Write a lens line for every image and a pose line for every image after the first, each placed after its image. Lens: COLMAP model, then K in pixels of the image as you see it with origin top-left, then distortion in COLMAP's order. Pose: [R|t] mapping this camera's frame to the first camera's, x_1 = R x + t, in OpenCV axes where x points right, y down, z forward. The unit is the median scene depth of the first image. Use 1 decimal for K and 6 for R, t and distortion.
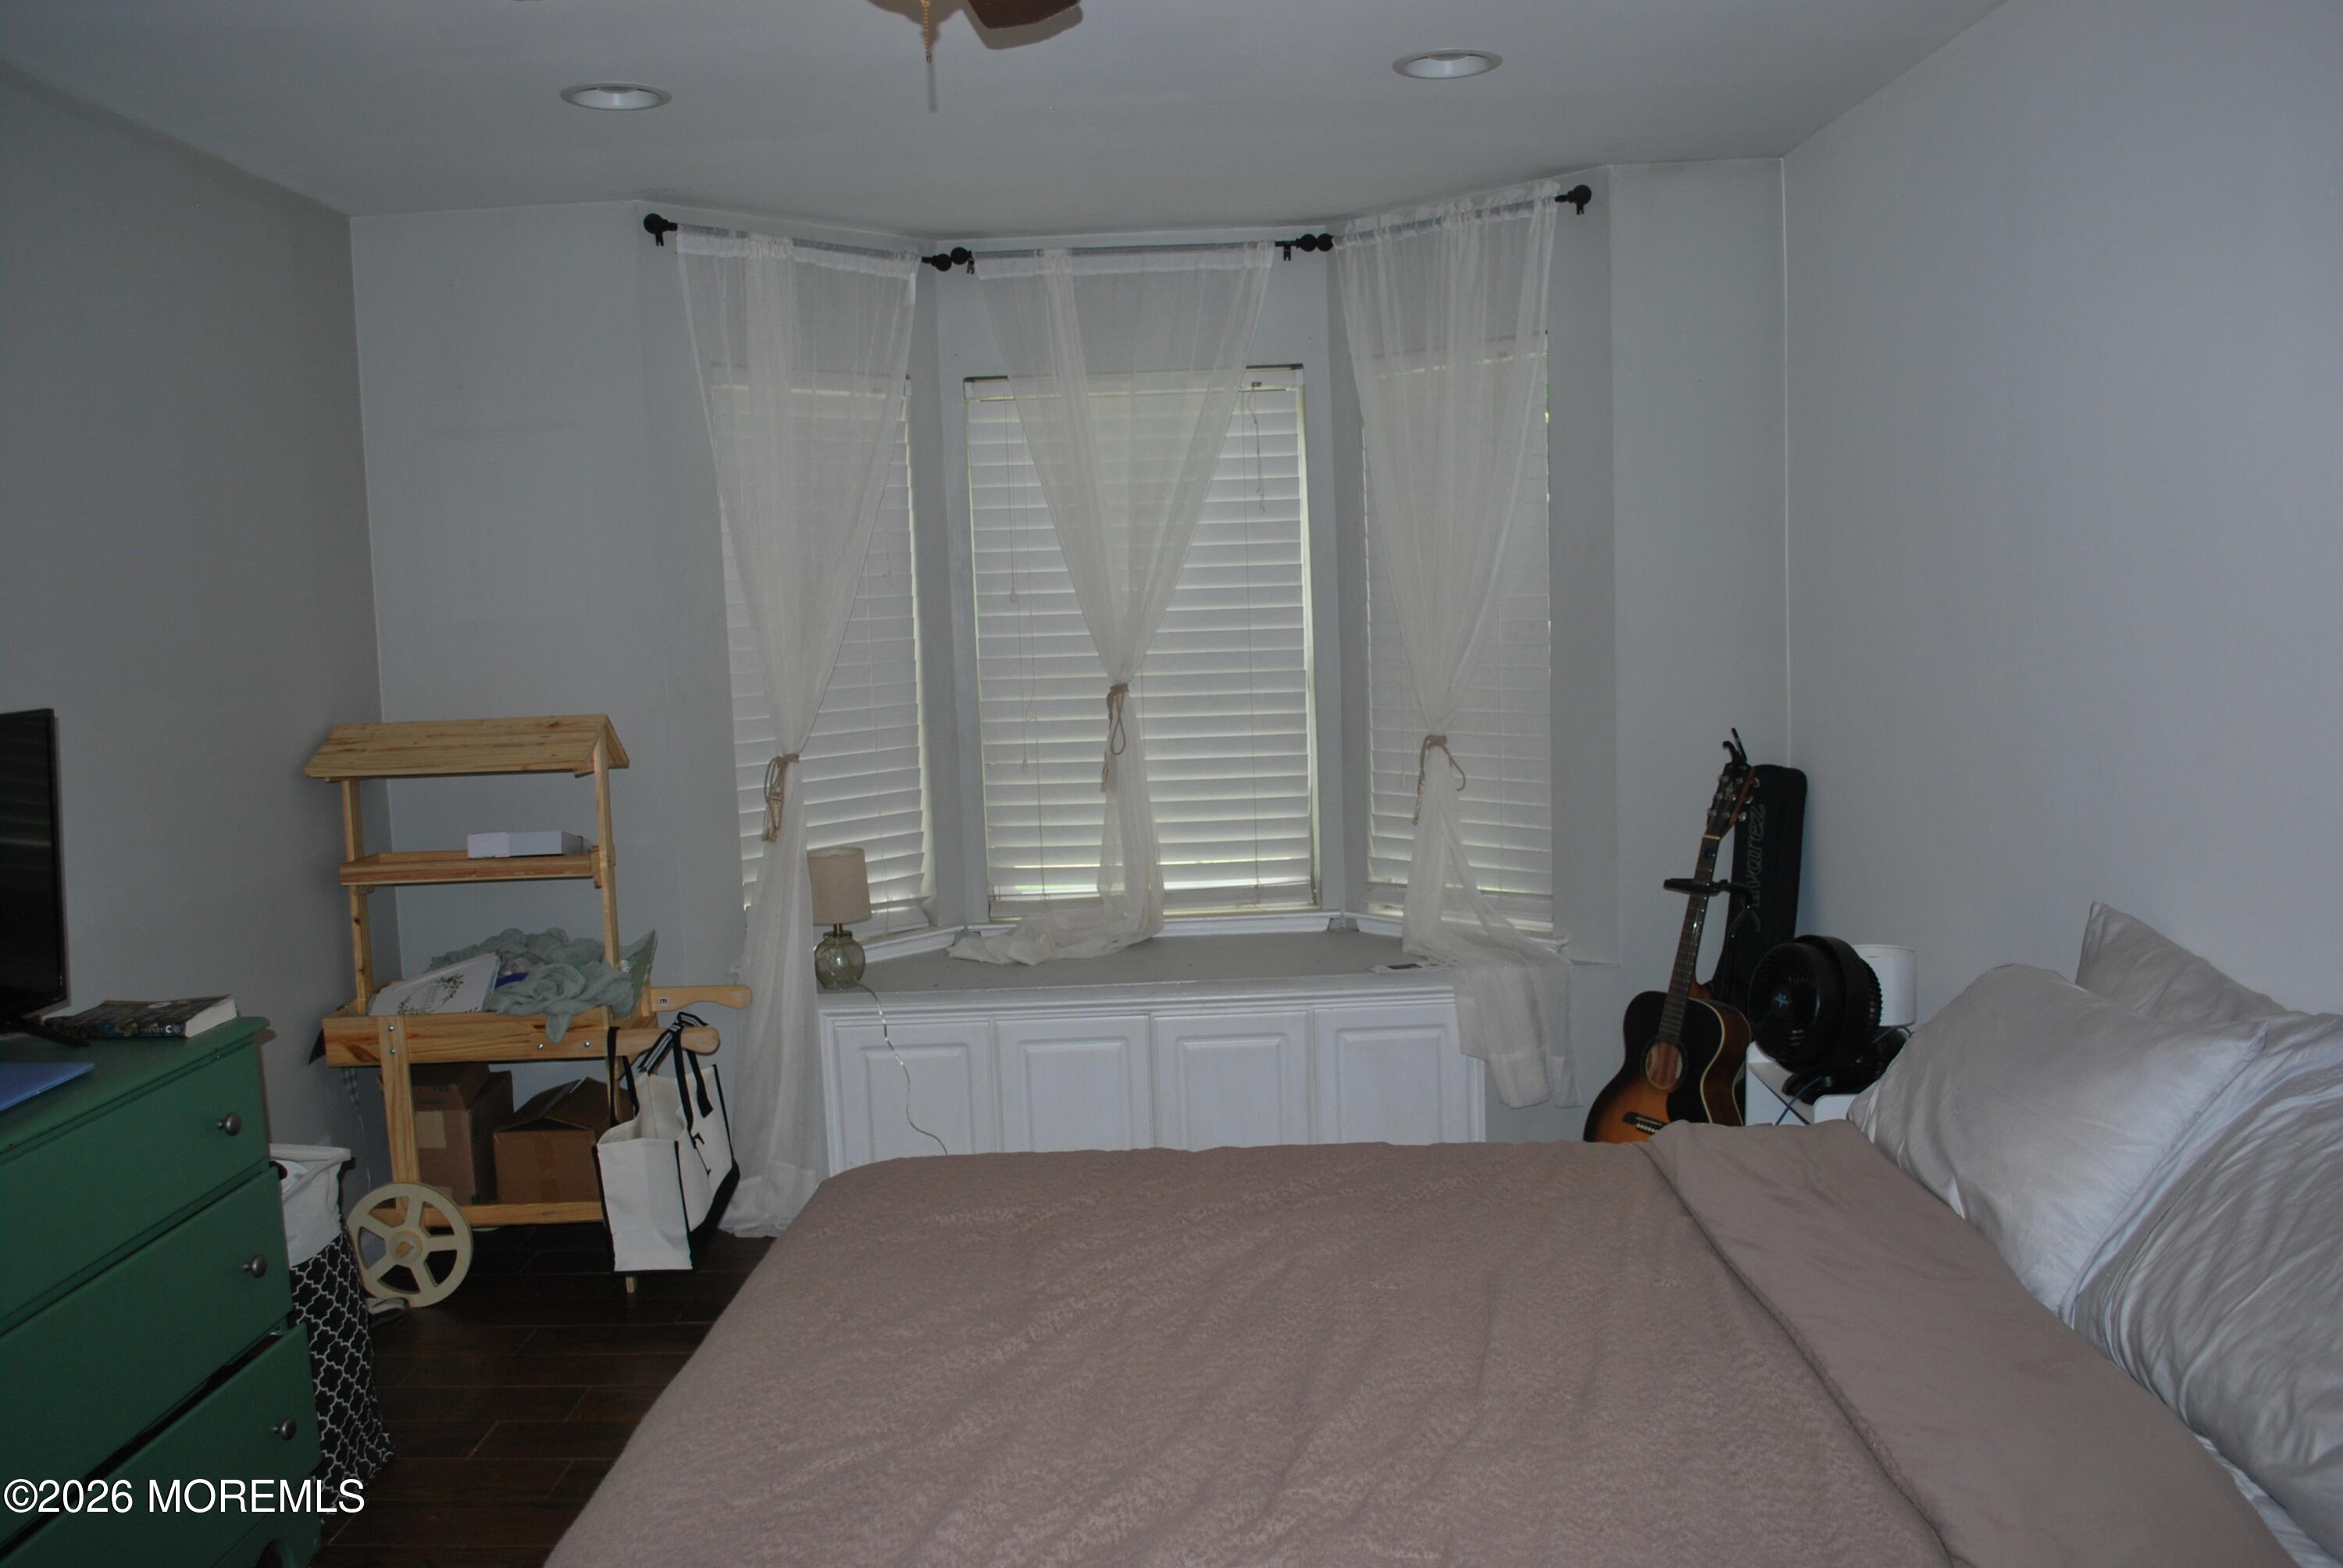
lens RADIAL K [[1839.9, 0, 1169.5], [0, 1839.9, 794.7], [0, 0, 1]] dist [-0.071414, 0.001822]
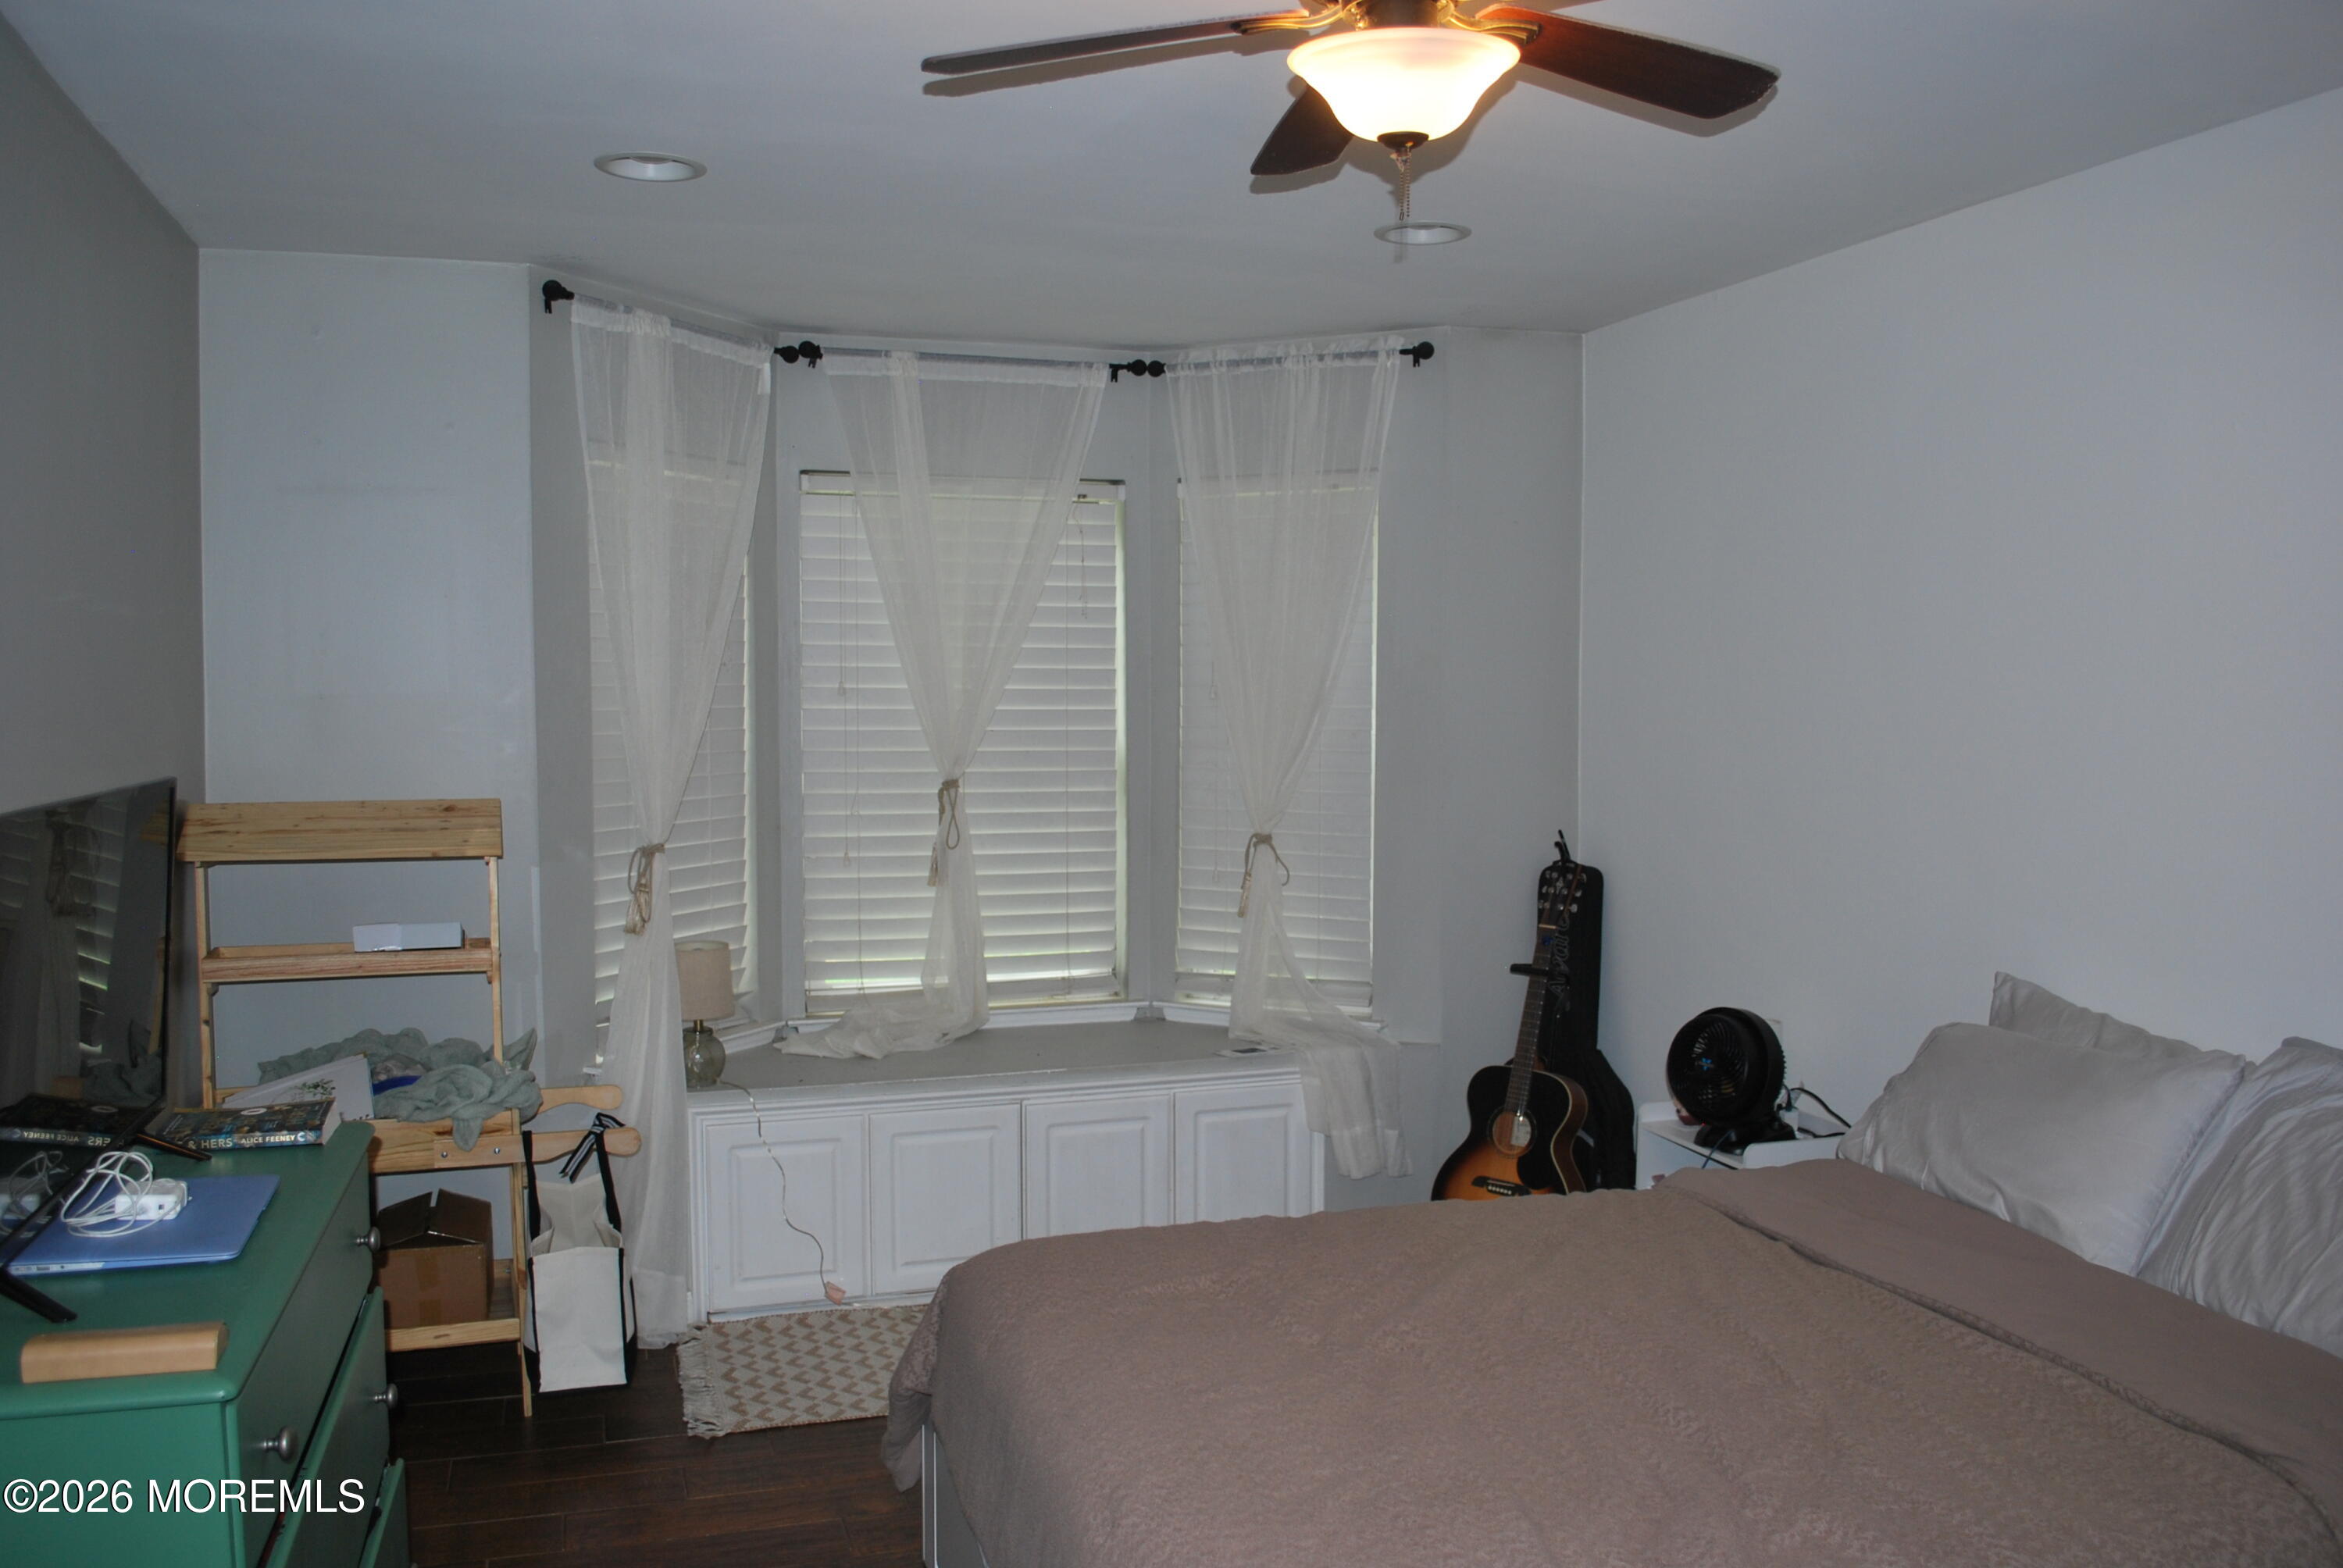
lens RADIAL K [[1839.9, 0, 1169.5], [0, 1839.9, 794.7], [0, 0, 1]] dist [-0.071414, 0.001822]
pose [[0.949269, 0.019634, 0.313851, -0.250630], [-0.002030, 0.998411, -0.056319, 0.005689], [-0.314458, 0.052824, 0.947801, -0.000755]]
